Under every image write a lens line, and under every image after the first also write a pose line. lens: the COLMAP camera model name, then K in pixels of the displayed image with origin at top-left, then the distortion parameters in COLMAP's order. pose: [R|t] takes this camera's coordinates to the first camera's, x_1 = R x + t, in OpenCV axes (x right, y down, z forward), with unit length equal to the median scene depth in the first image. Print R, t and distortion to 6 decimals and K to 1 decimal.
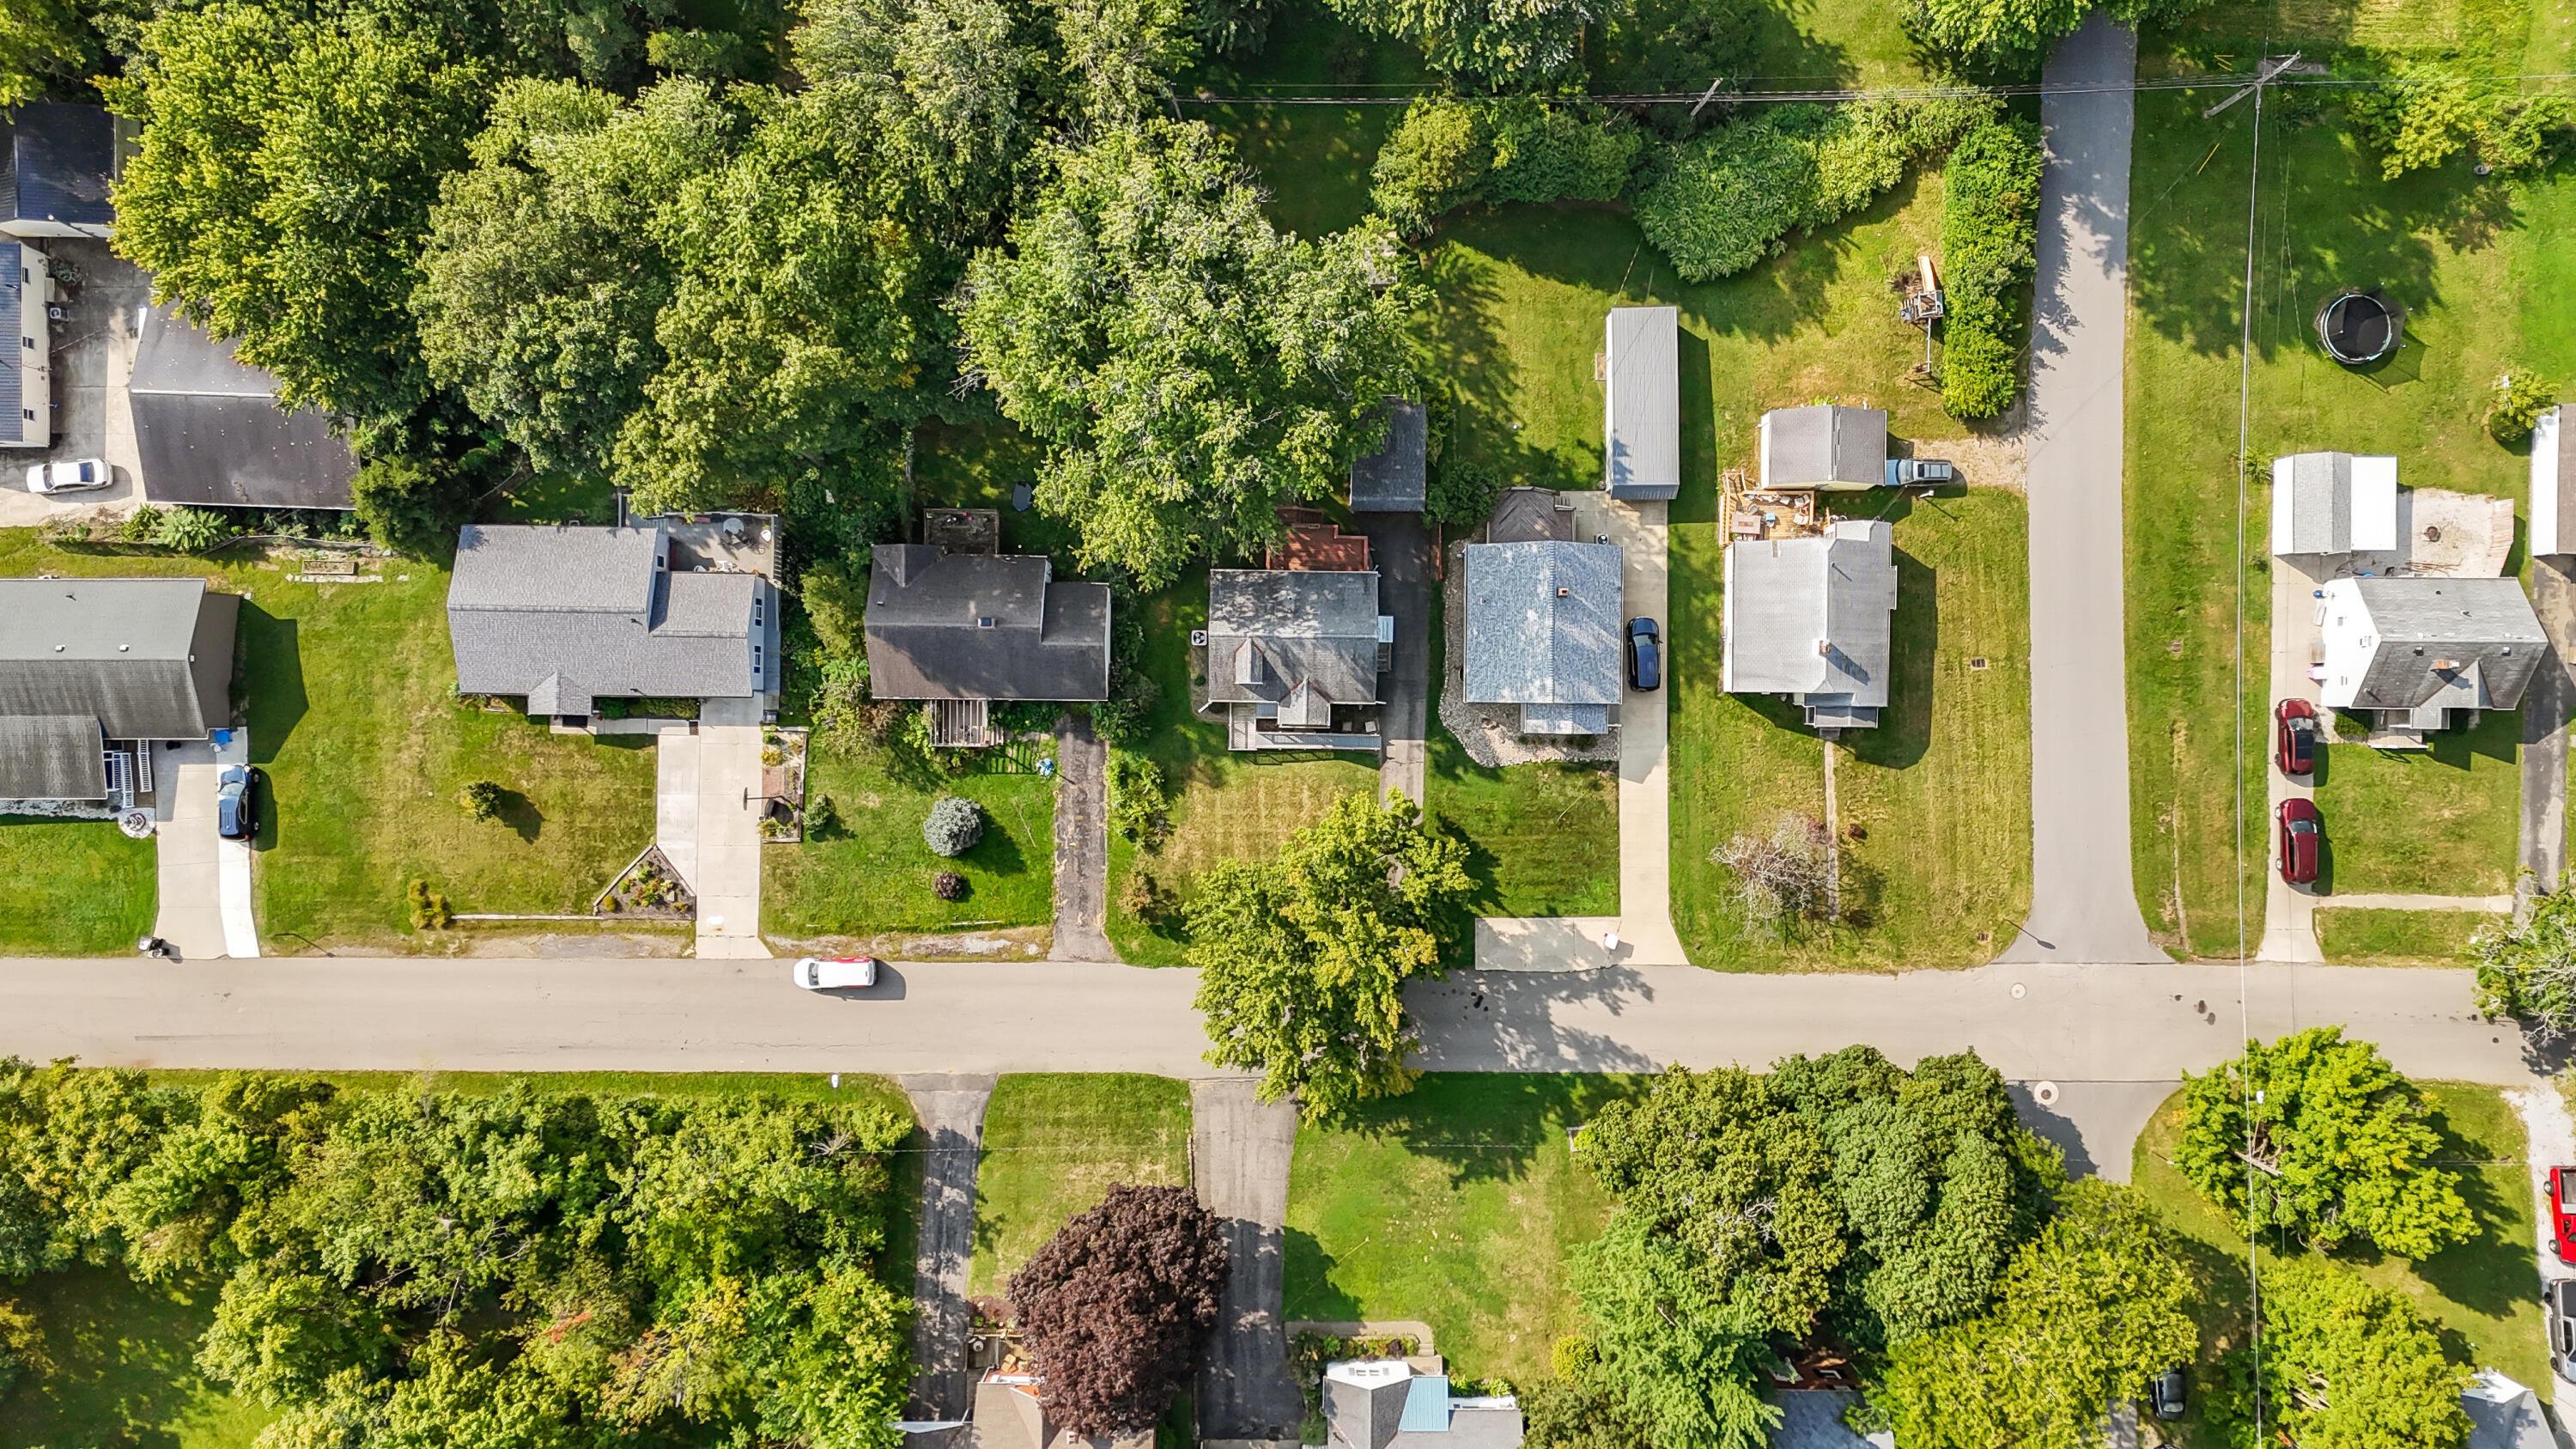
lens RADIAL K [[1857.0, 0, 1268.2], [0, 1857.0, 716.4], [0, 0, 1]] dist [0.034936, -0.002019]
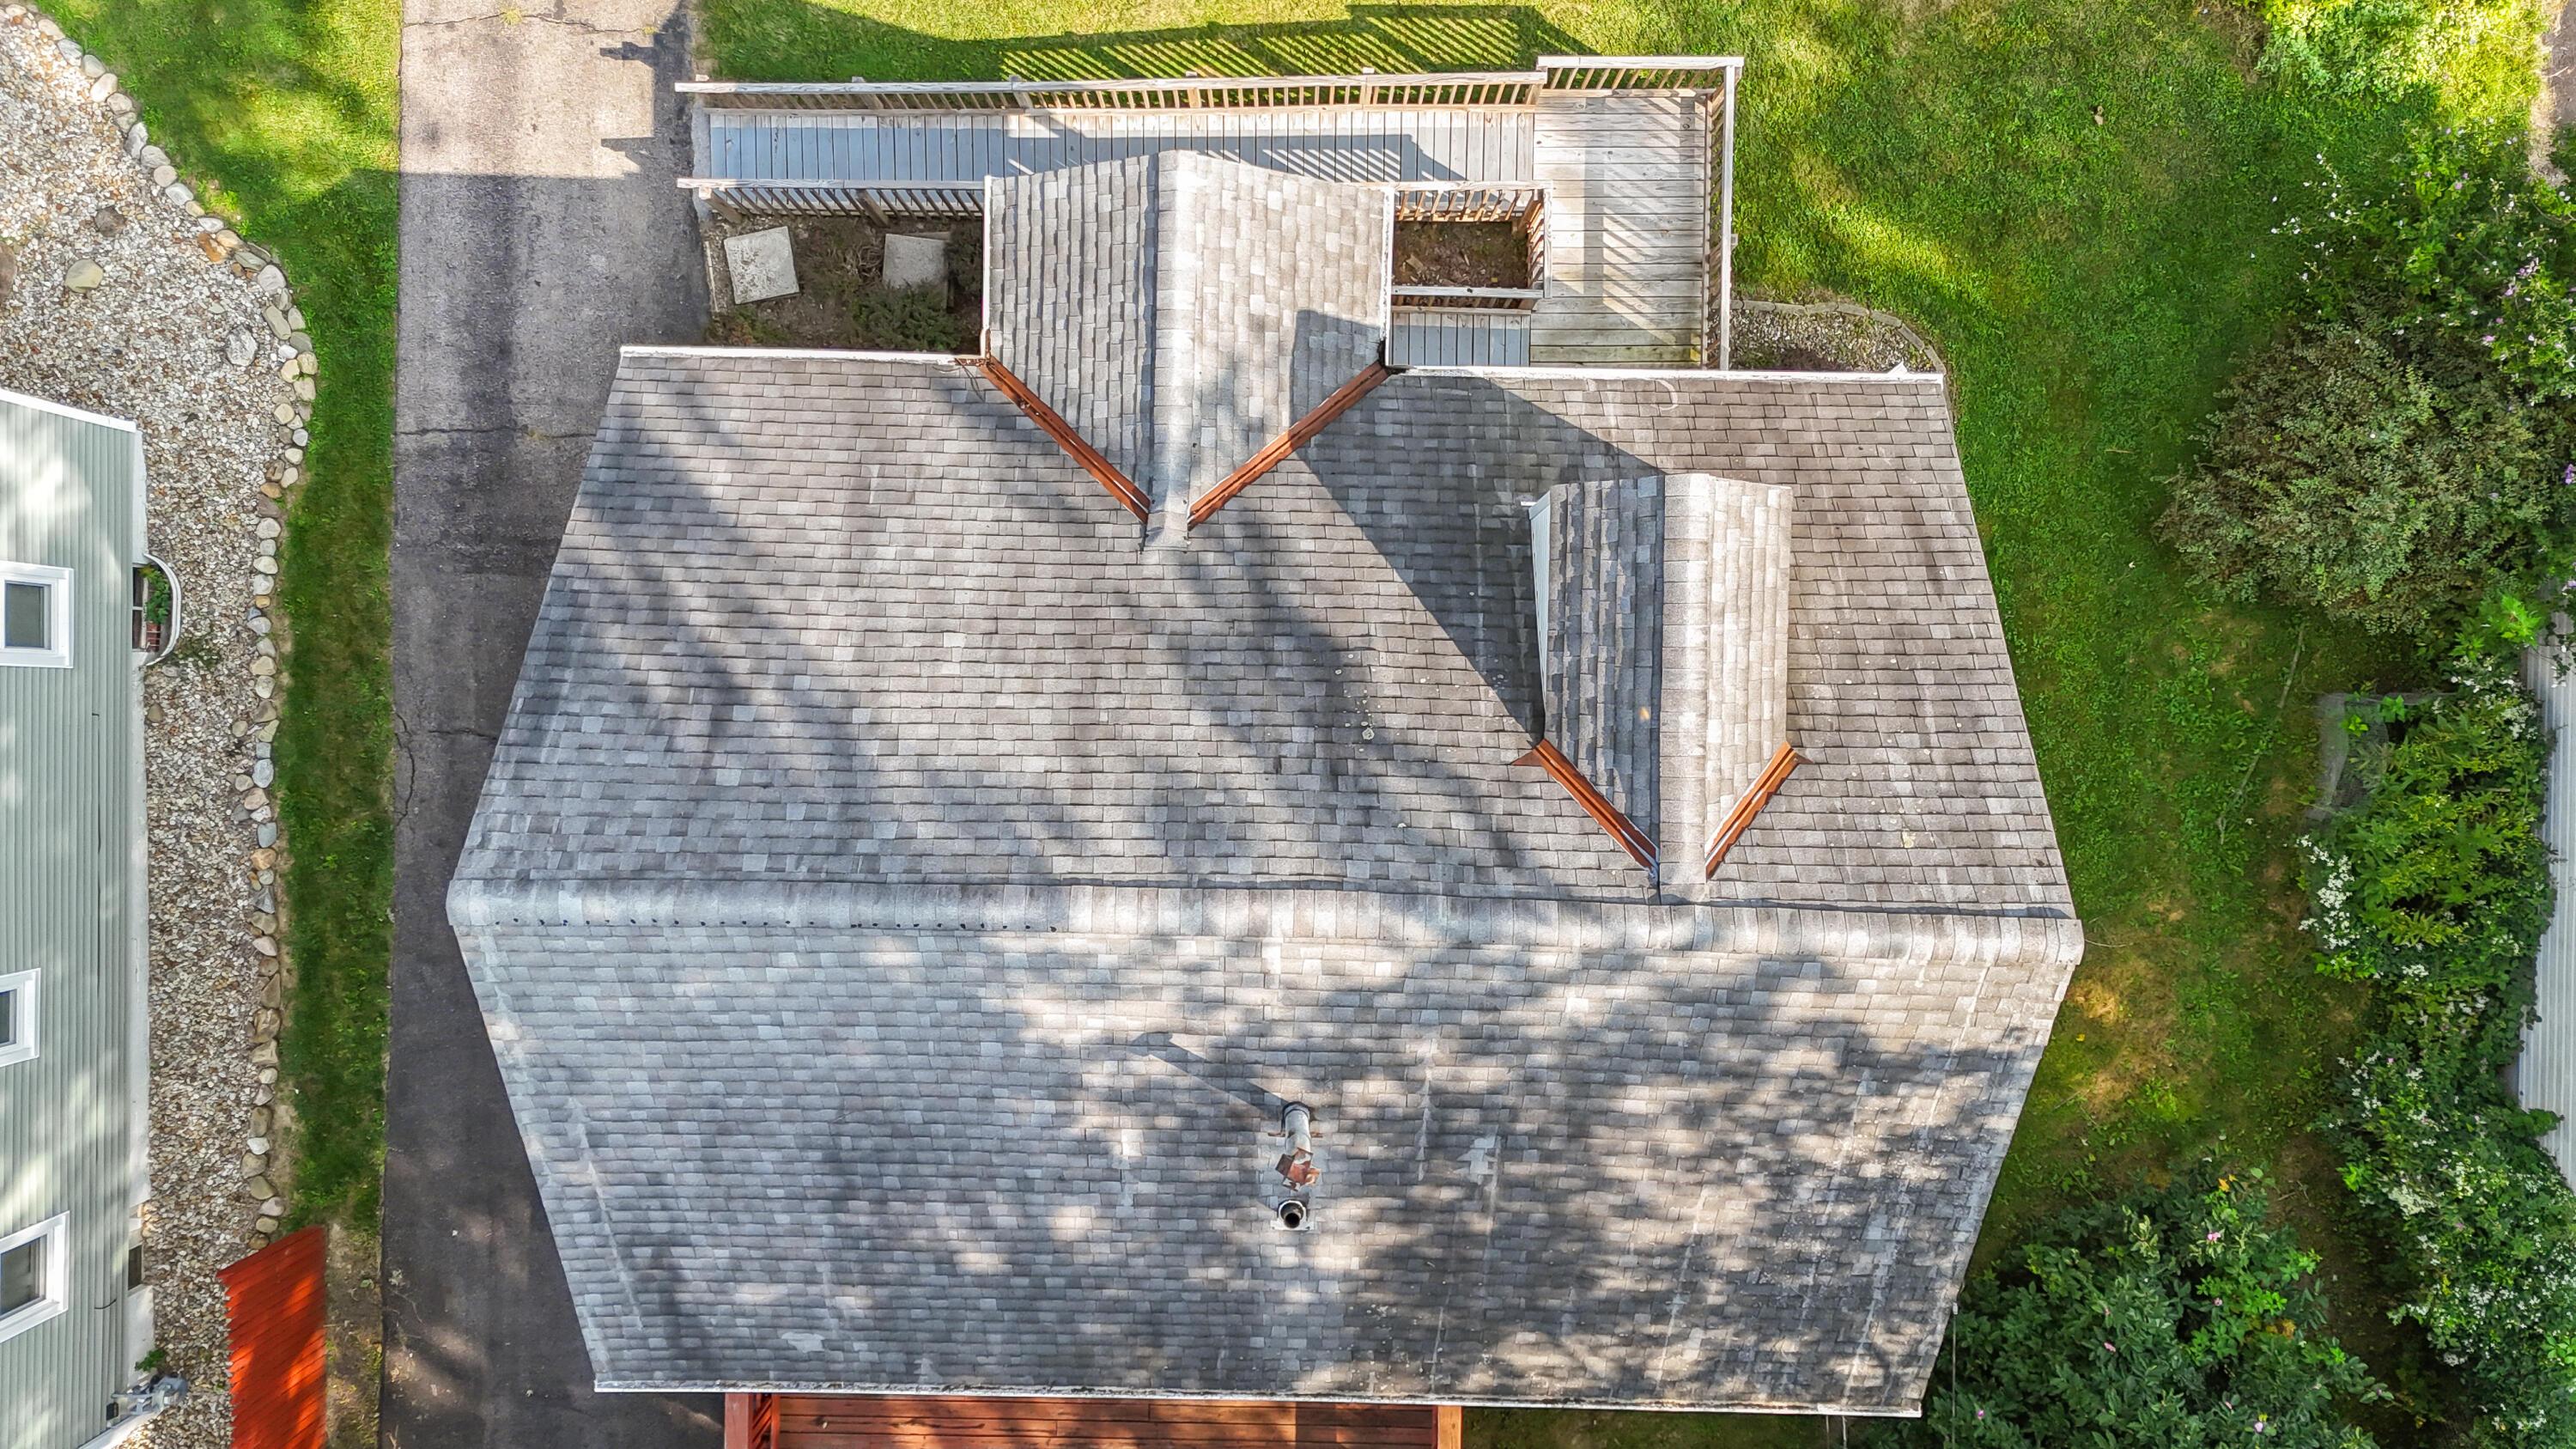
lens RADIAL K [[1857.0, 0, 1268.2], [0, 1857.0, 716.4], [0, 0, 1]] dist [0.034936, -0.002019]
pose [[-0.999431, -0.004944, 0.033363, 0.008757], [0.004902, -0.999987, -0.001363, -0.031178], [0.033370, -0.001199, 0.999442, 0.862474]]
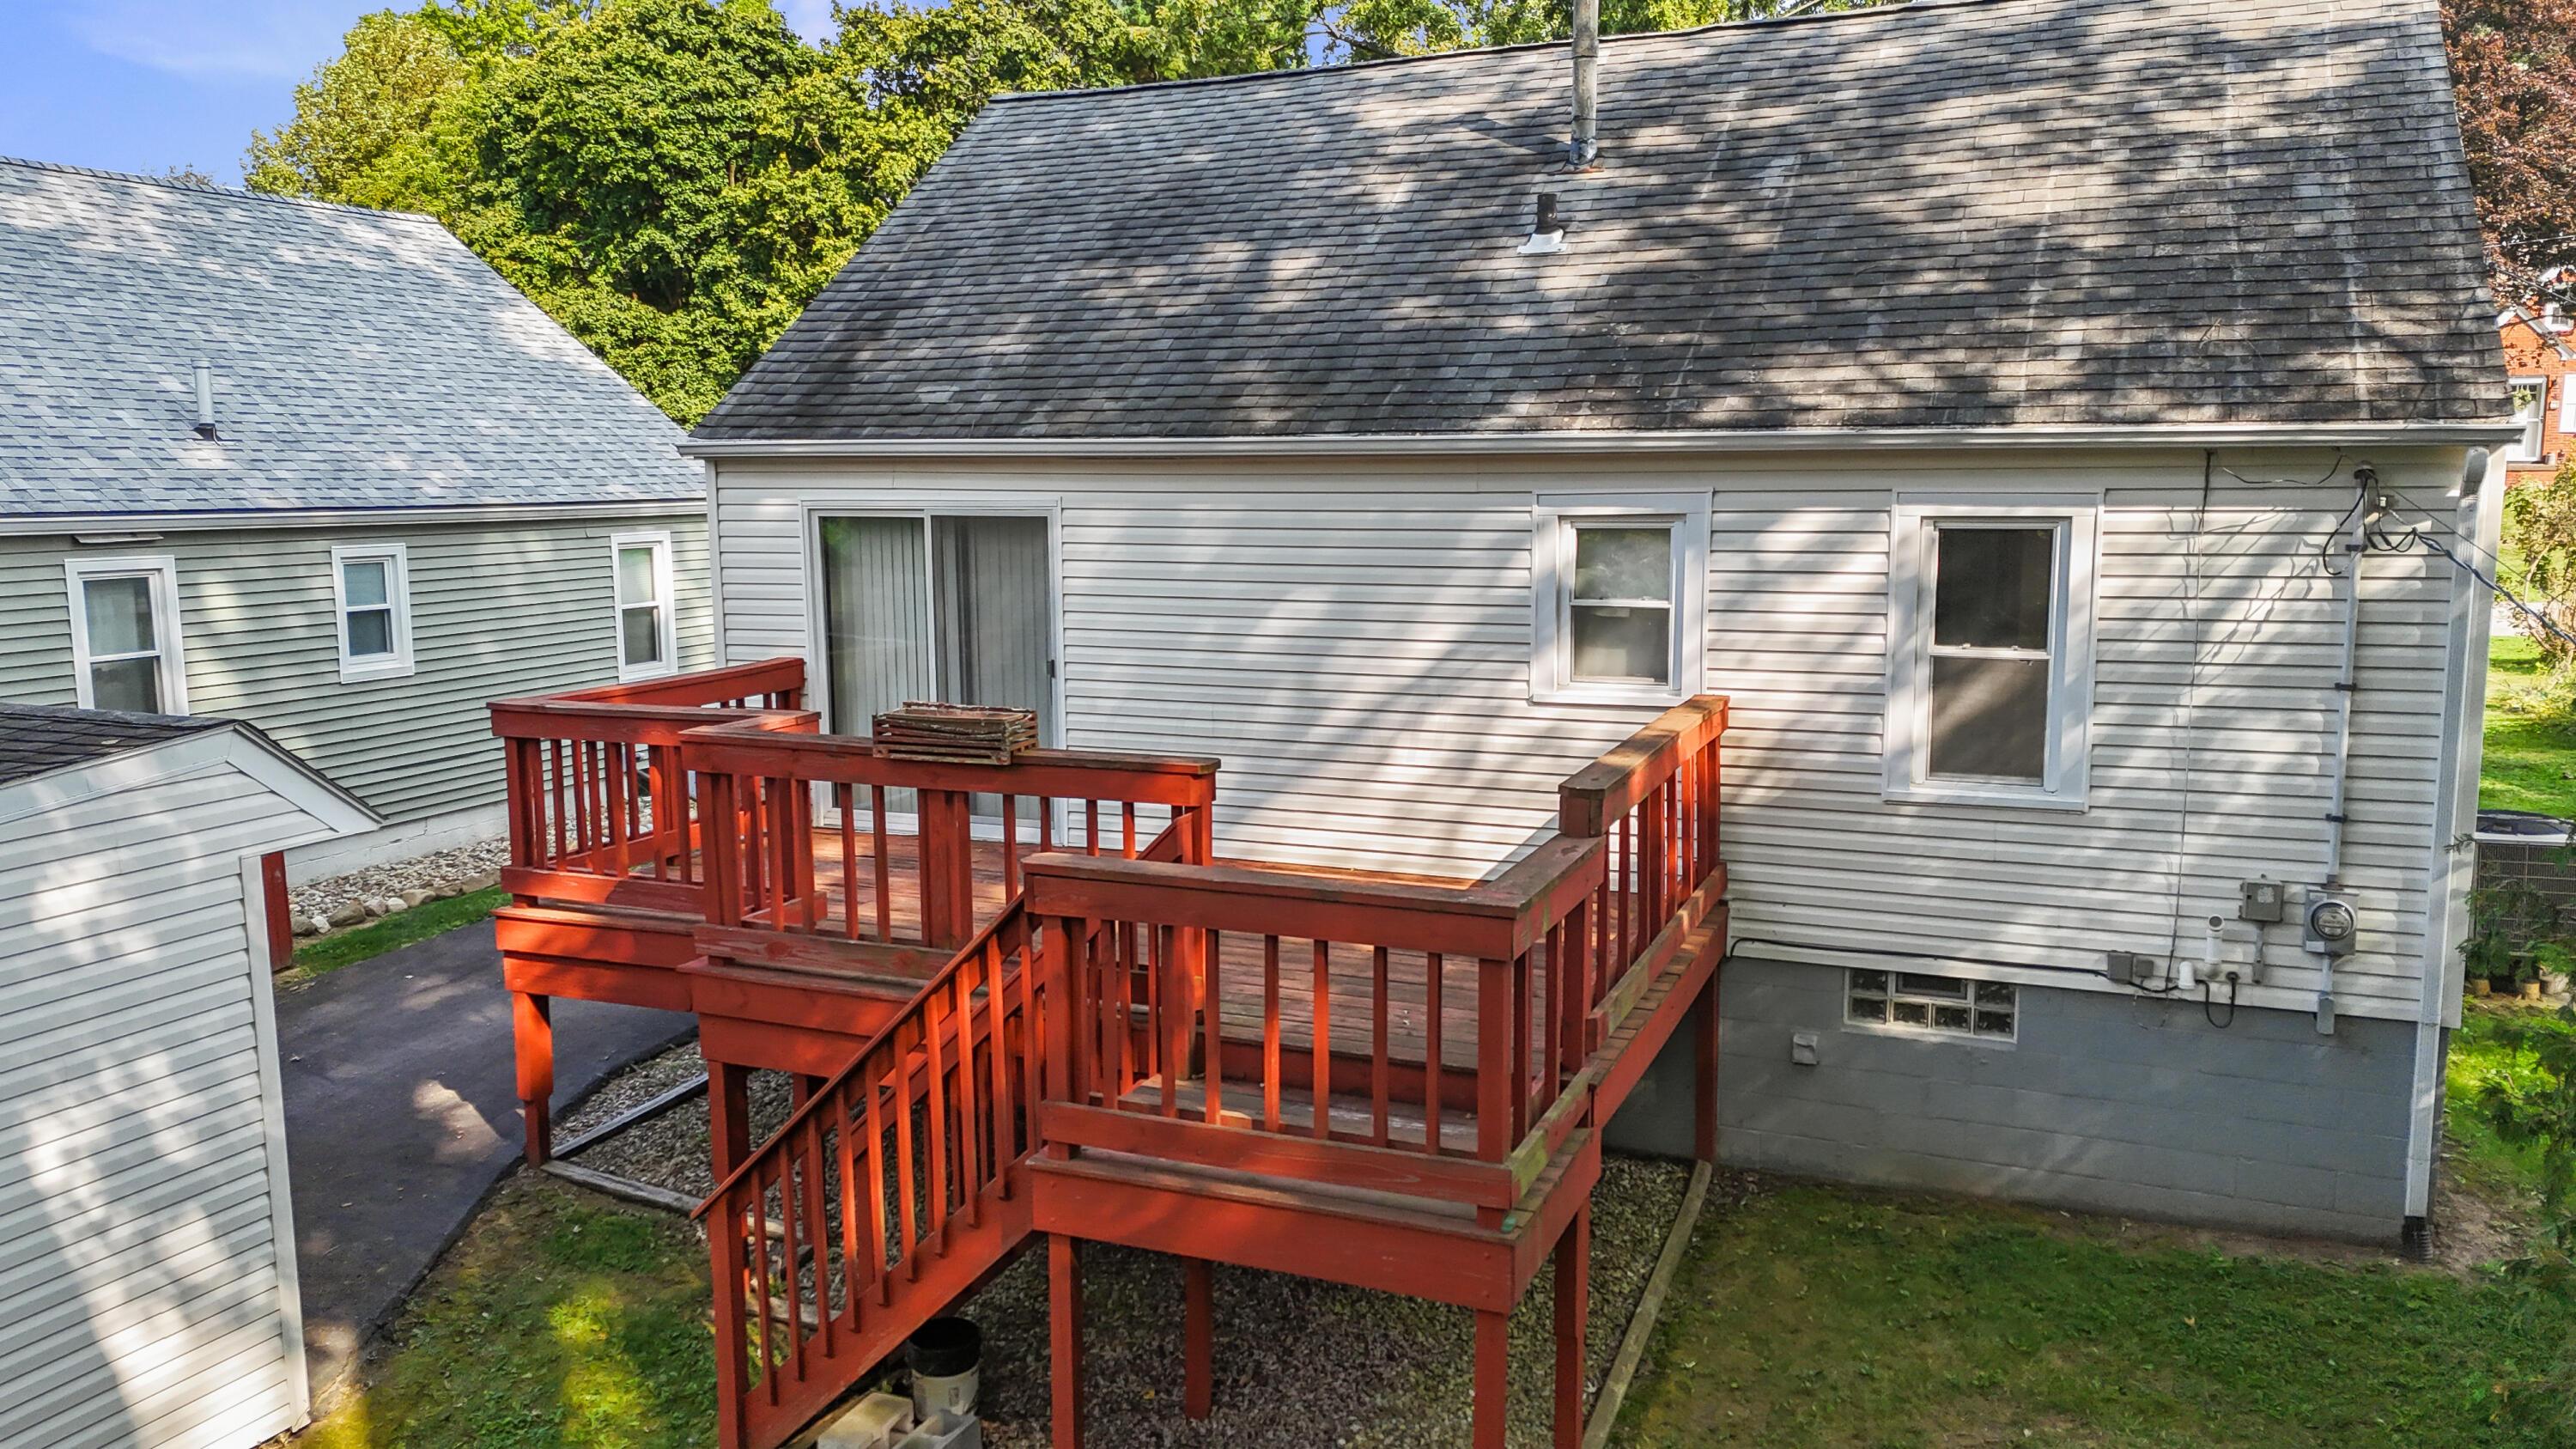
lens RADIAL K [[1851.9, 0, 1288.0], [0, 1851.9, 724.5], [0, 0, 1]] dist [0.019802, 0.001045]
pose [[-0.931086, -0.034786, 0.363136, -0.012248], [0.364294, -0.140975, 0.920552, -0.155878], [0.019171, 0.989402, 0.143932, 0.981019]]
